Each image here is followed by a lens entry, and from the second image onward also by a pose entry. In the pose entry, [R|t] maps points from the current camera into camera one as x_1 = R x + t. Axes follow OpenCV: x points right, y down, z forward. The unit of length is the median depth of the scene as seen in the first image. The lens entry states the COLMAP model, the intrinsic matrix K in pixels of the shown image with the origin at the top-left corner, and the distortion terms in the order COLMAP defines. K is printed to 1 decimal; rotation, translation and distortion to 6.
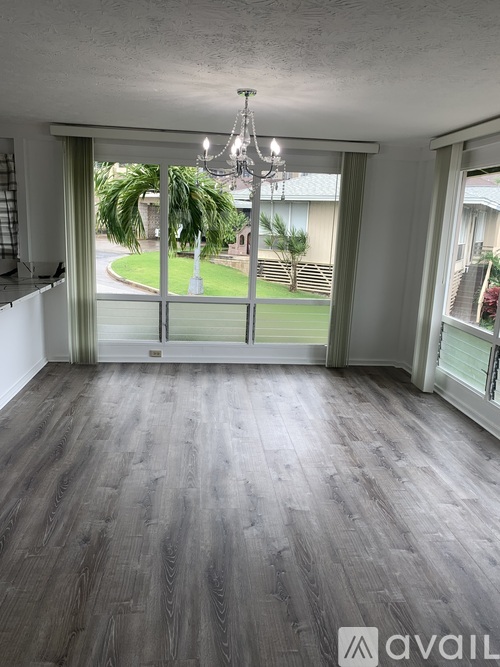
lens RADIAL K [[517.8, 0, 249.1], [0, 517.8, 333.0], [0, 0, 1]] dist [-0.001053, -0.001624]
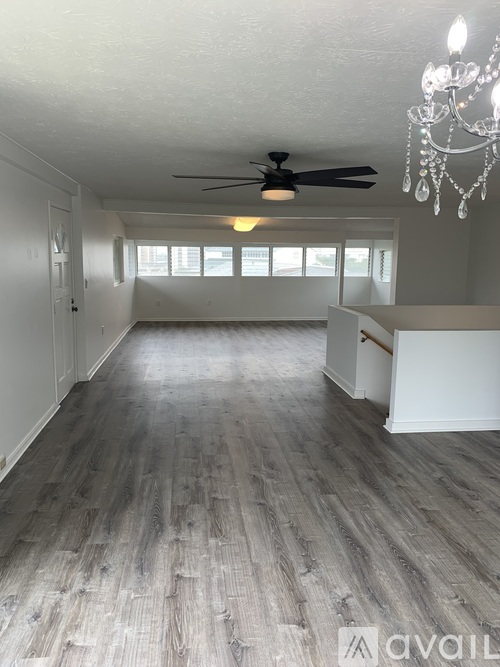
lens RADIAL K [[517.8, 0, 248.2], [0, 517.8, 333.4], [0, 0, 1]] dist [-0.001053, -0.001624]
pose [[-0.998270, -0.047670, -0.034411, 0.244914], [-0.056872, 0.931335, 0.359696, -0.398889], [0.014901, 0.361031, -0.932435, 1.834465]]
